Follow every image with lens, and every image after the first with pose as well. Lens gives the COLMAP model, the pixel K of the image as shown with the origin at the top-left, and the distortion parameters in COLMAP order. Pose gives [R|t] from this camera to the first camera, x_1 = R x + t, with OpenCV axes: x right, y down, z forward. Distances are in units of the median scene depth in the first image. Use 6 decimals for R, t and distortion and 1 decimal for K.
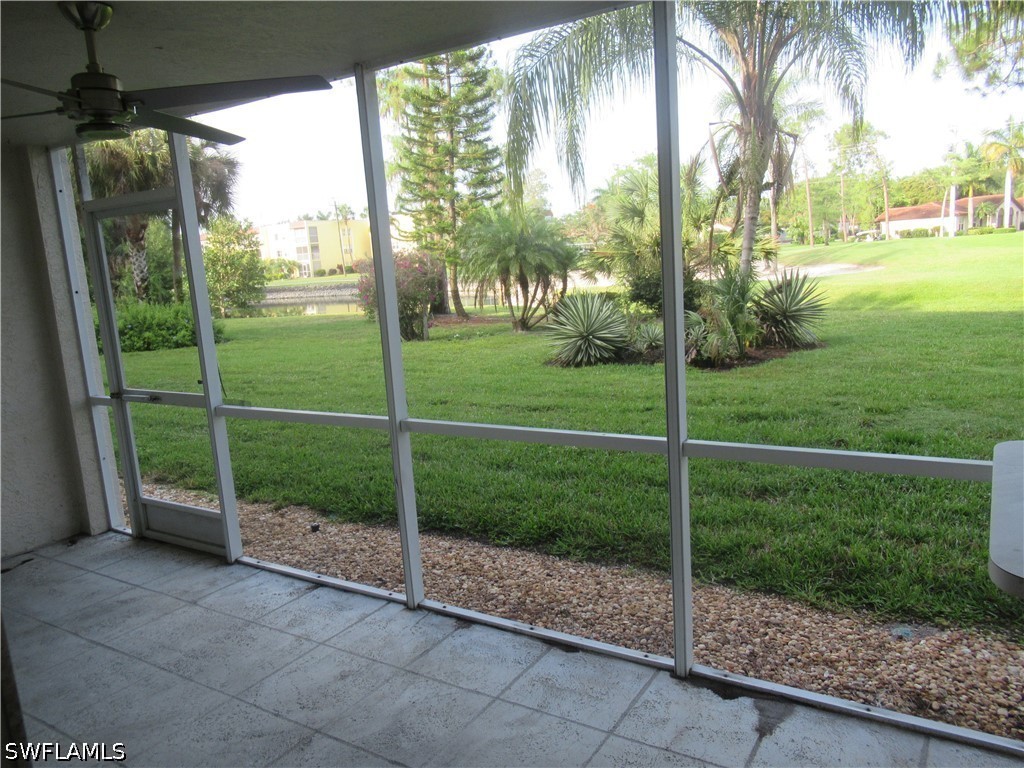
lens RADIAL K [[756.6, 0, 512.0], [0, 756.6, 384.0], [0, 0, 1]] dist [0.006386, 0.001595]
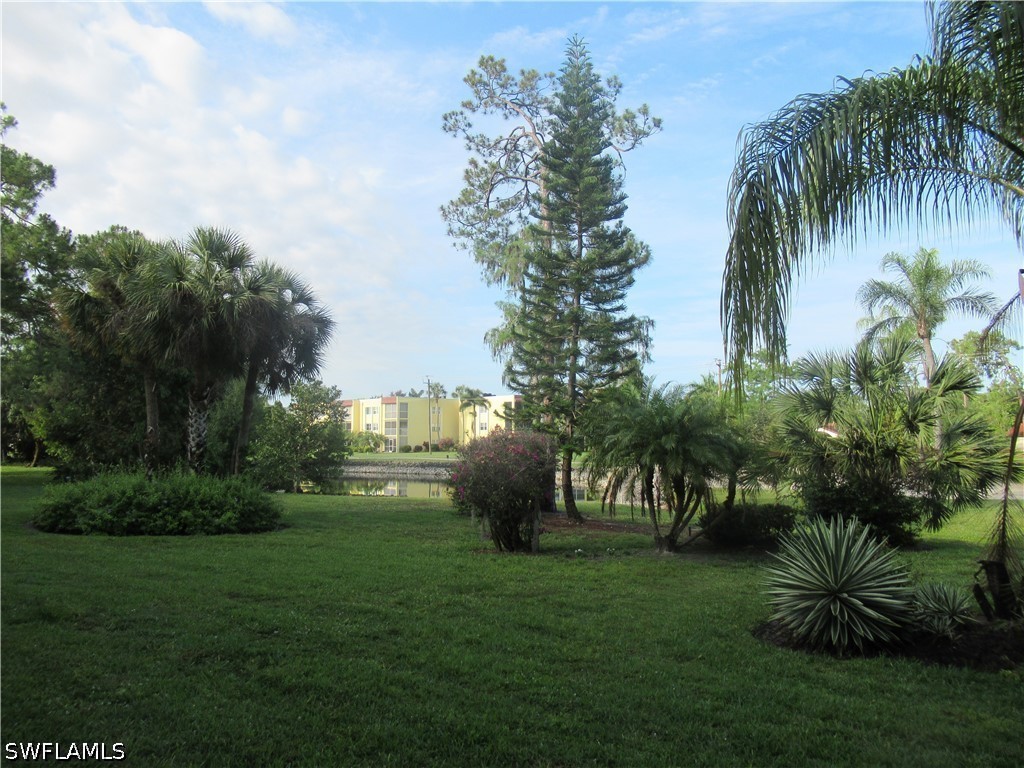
lens RADIAL K [[756.6, 0, 512.0], [0, 756.6, 384.0], [0, 0, 1]] dist [0.006386, 0.001595]
pose [[0.991849, 0.060545, -0.112117, -0.047720], [-0.085858, 0.967718, -0.236959, -0.030258], [0.094150, 0.244654, 0.965029, 0.183635]]
